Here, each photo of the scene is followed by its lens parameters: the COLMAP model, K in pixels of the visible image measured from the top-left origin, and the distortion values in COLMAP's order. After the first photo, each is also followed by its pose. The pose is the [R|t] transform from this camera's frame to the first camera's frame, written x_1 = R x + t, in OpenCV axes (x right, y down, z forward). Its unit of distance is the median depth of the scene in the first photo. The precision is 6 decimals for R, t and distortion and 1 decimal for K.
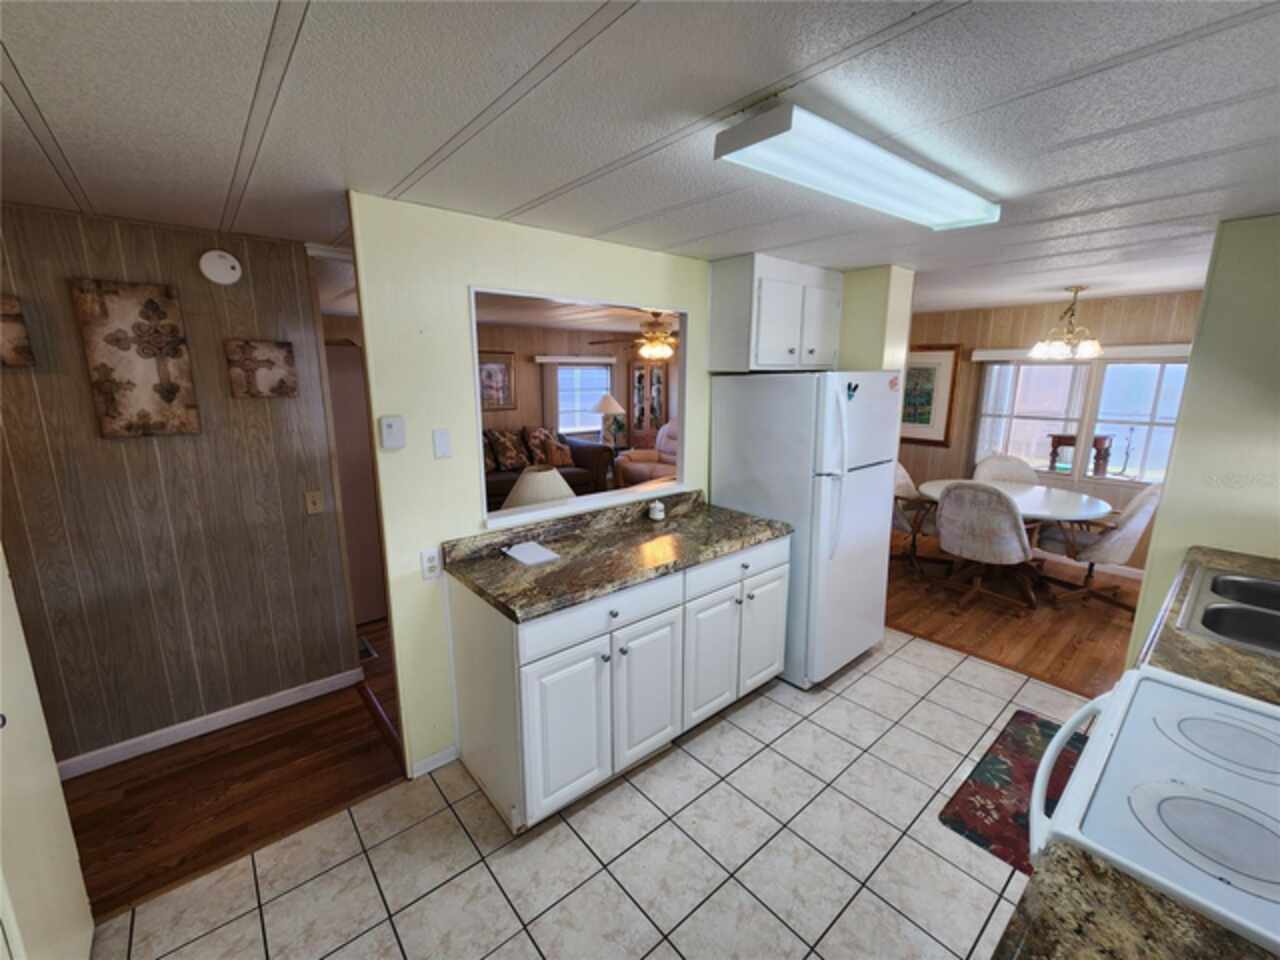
lens RADIAL K [[527.8, 0, 643.3], [0, 527.8, 479.2], [0, 0, 1]] dist [0.000101, -0.000129]
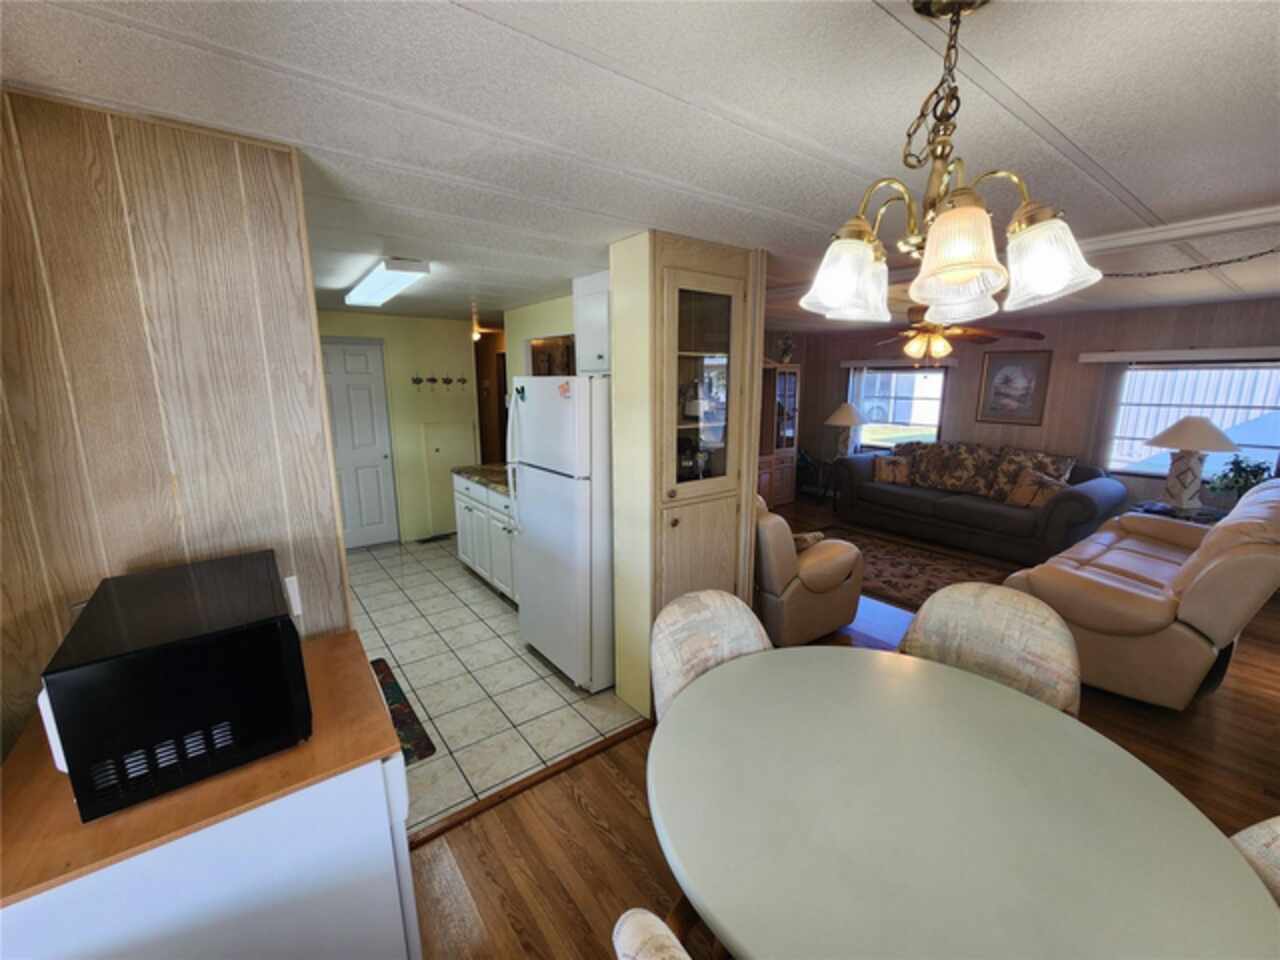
lens RADIAL K [[526.1, 0, 641.6], [0, 526.1, 485.2], [0, 0, 1]] dist [0.000639, -0.000235]
pose [[-0.048803, 0.200490, -0.978479, 1.089573], [-0.197509, 0.958365, 0.206220, -0.186766], [0.979085, 0.203323, -0.007172, 0.924215]]
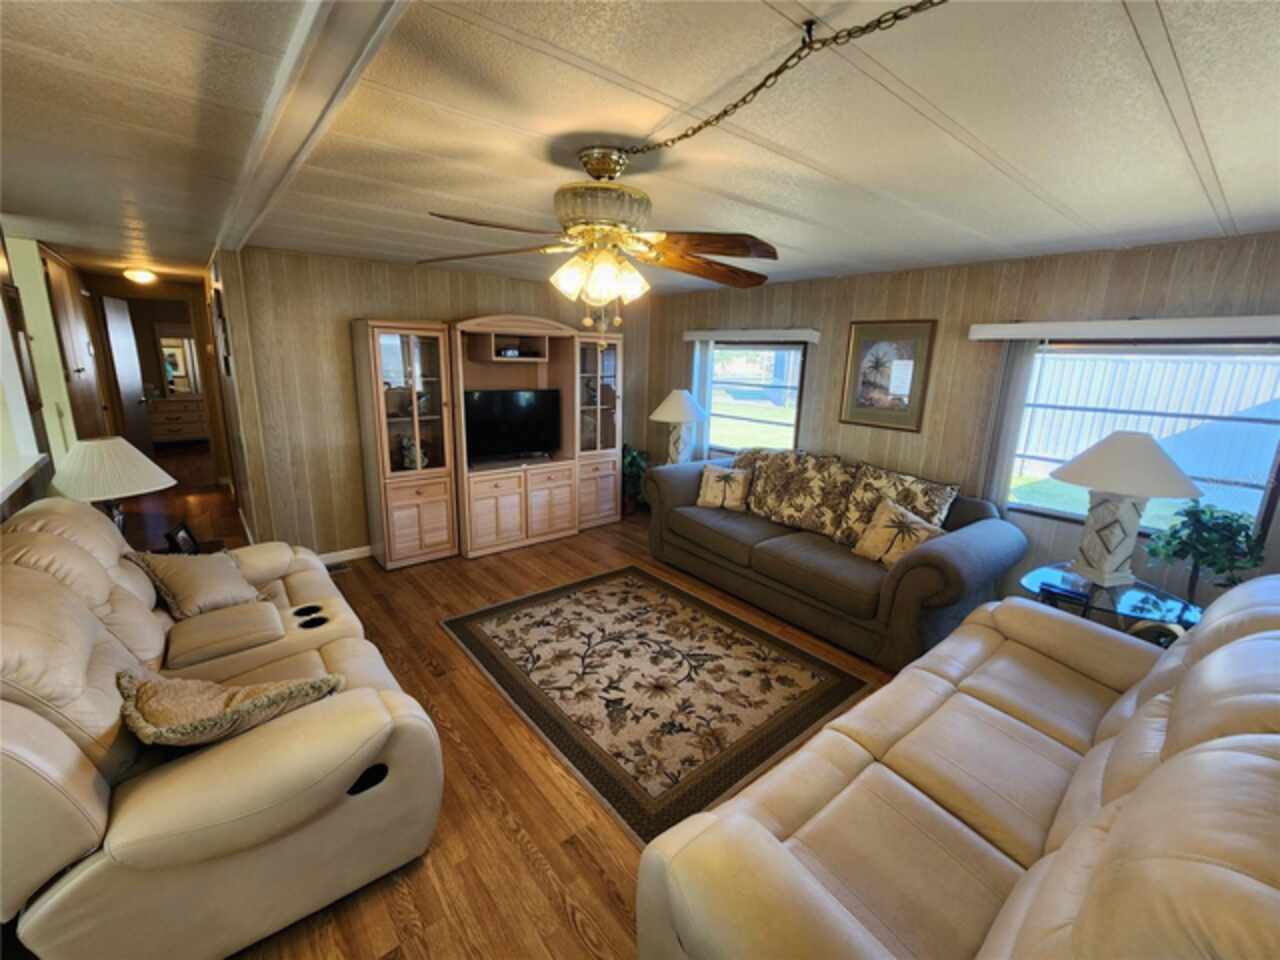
lens RADIAL K [[527.8, 0, 643.3], [0, 527.8, 479.2], [0, 0, 1]] dist [0.000101, -0.000129]
pose [[-0.002976, 0.226101, -0.974099, 0.542693], [-0.228370, 0.948208, 0.220789, -0.283170], [0.973570, 0.223113, 0.048813, 1.448677]]
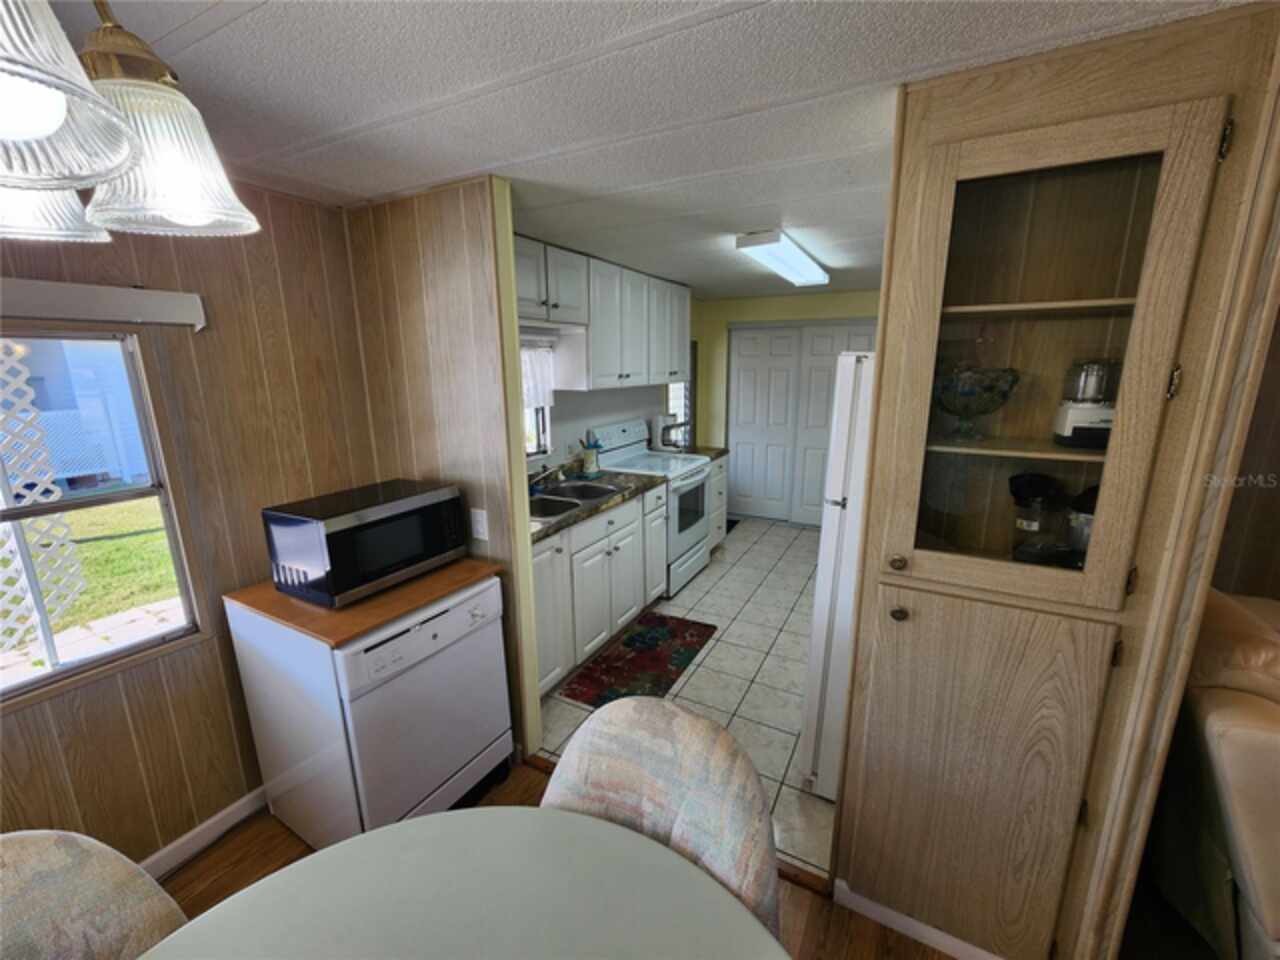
lens RADIAL K [[527.5, 0, 640.0], [0, 527.5, 480.0], [0, 0, 1]] dist [-0.000466, 0.000037]
pose [[-0.933141, 0.086356, -0.348984, 0.737306], [-0.063515, 0.915853, 0.396458, -0.238429], [0.353855, 0.392117, -0.849135, 1.191348]]
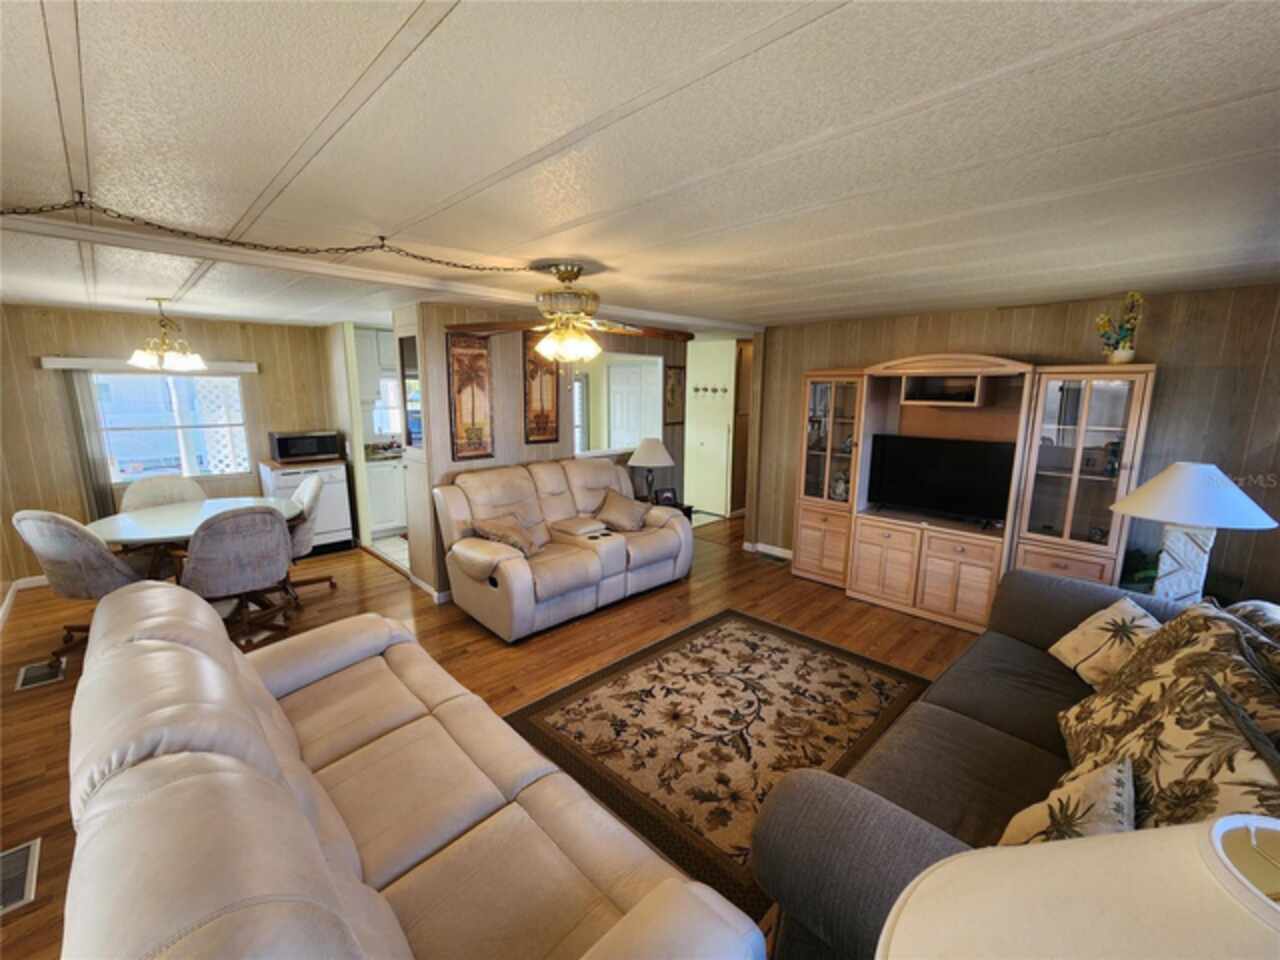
lens RADIAL K [[527.8, 0, 643.3], [0, 527.8, 479.2], [0, 0, 1]] dist [0.000101, -0.000129]
pose [[-0.996369, 0.005442, -0.084969, -0.000963], [-0.026238, 0.929764, 0.367219, -0.440323], [0.081000, 0.368115, -0.926245, 2.140944]]
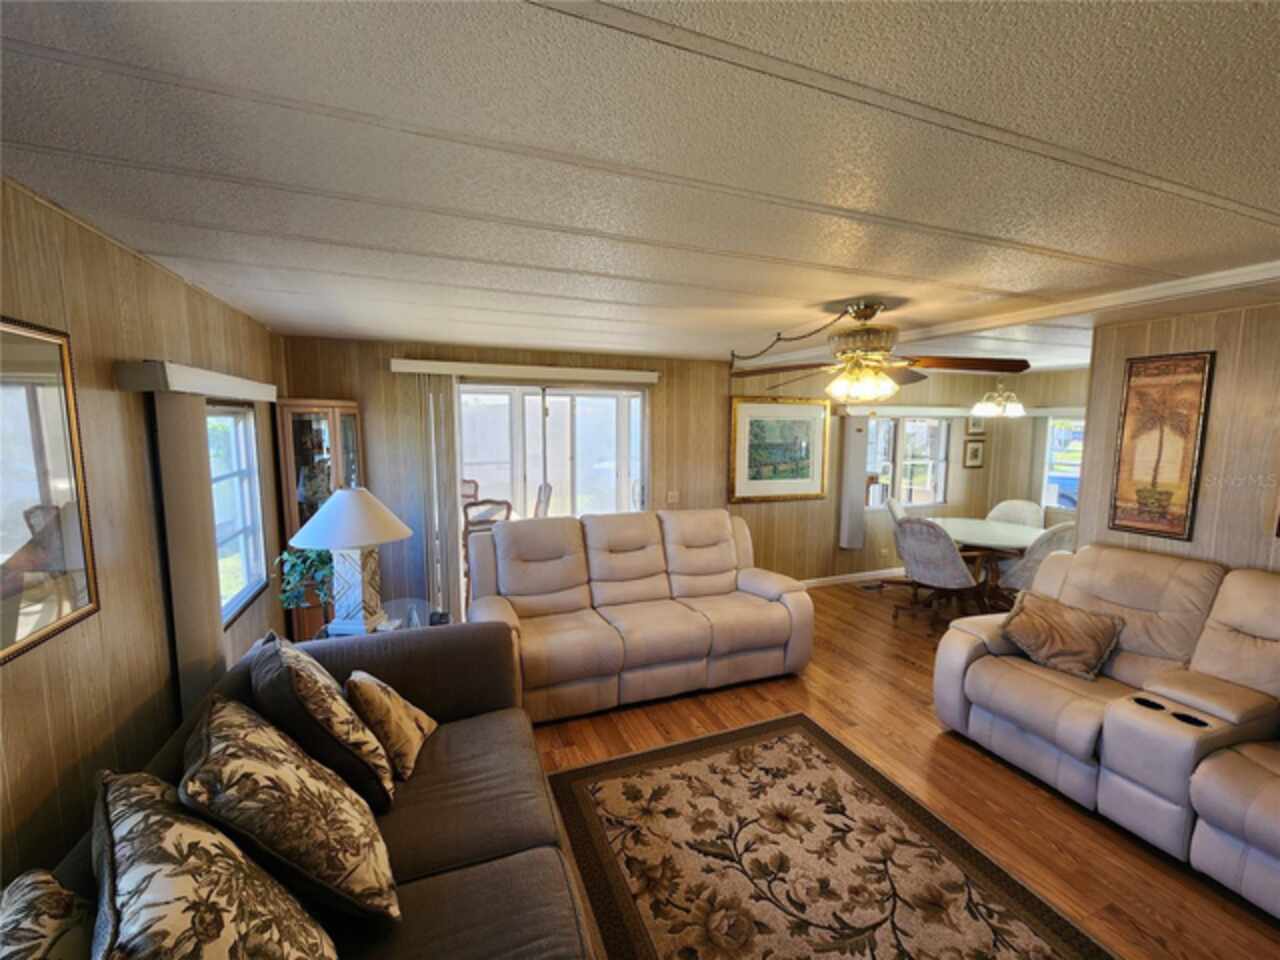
lens RADIAL K [[527.8, 0, 643.3], [0, 527.8, 479.2], [0, 0, 1]] dist [0.000101, -0.000129]
pose [[0.317700, -0.102130, 0.942675, -0.716275], [0.187283, 0.981355, 0.043203, -0.304897], [-0.929512, 0.162822, 0.330904, 1.451037]]
